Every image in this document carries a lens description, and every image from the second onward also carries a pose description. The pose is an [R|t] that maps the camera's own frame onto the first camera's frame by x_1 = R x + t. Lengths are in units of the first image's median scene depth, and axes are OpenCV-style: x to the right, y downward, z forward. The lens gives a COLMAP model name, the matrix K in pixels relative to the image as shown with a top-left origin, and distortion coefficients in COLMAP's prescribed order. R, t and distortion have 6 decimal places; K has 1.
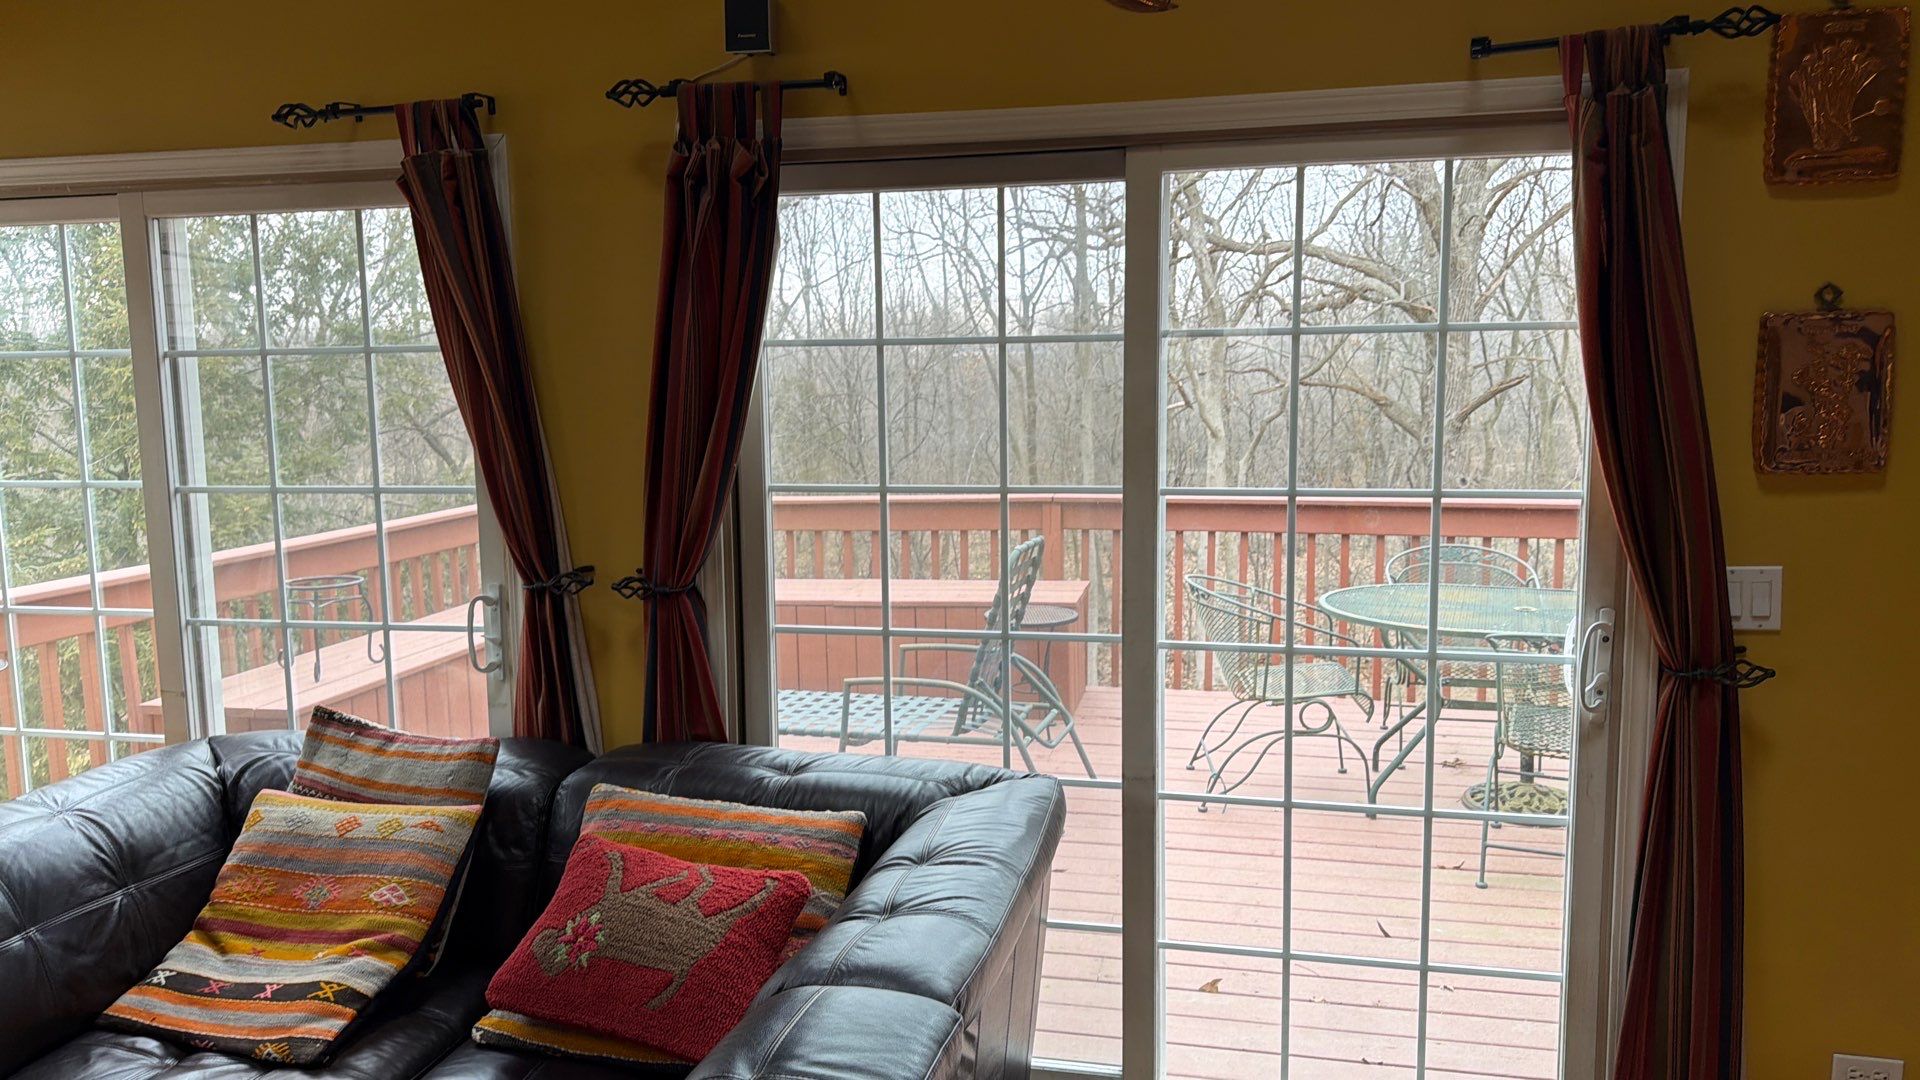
lens RADIAL K [[1399.0, 0, 960.0], [0, 1399.0, 540.0], [0, 0, 1]] dist [0.049445, -0.062742]
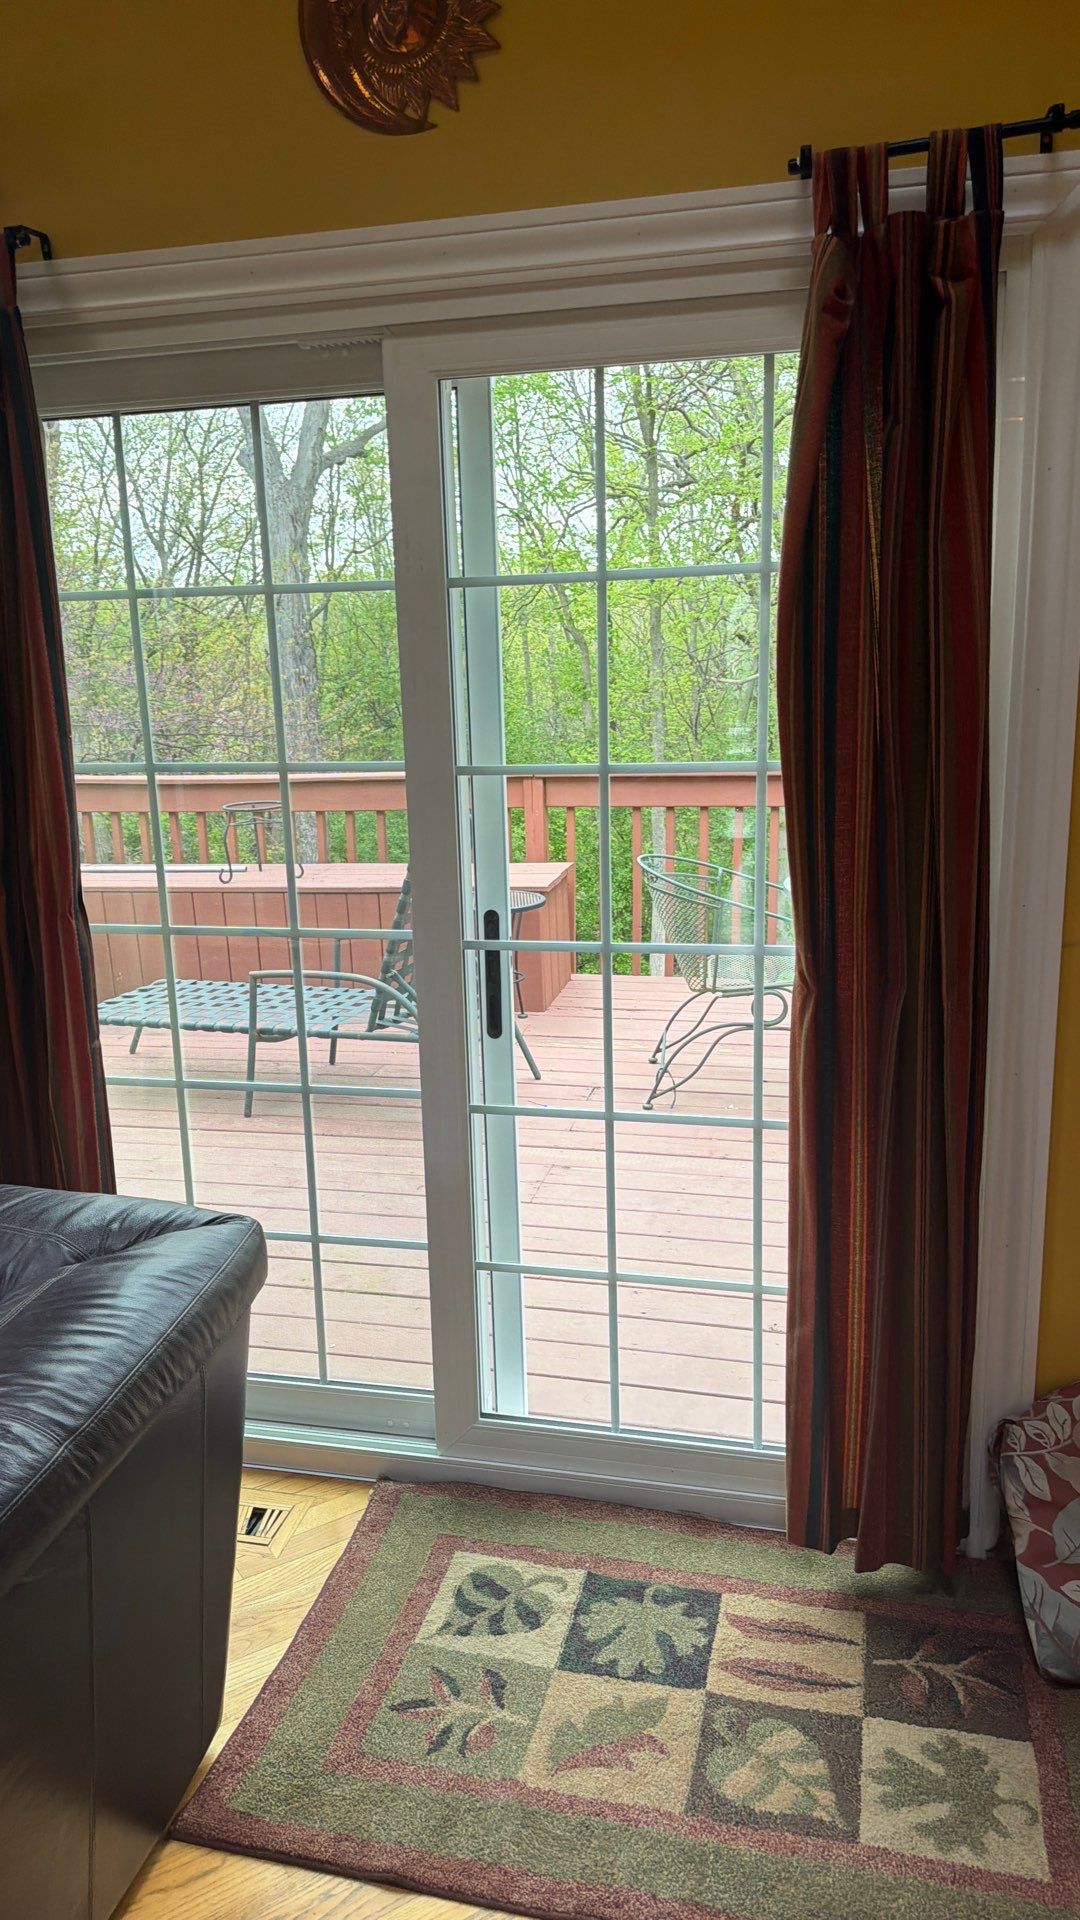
lens RADIAL K [[1399.0, 0, 540.0], [0, 1399.0, 960.0], [0, 0, 1]] dist [0.049445, -0.062742]
pose [[0.999503, -0.003548, -0.031331, 0.139525], [0.006724, 0.994779, 0.101827, -0.002724], [0.030806, -0.101987, 0.994309, 0.075411]]
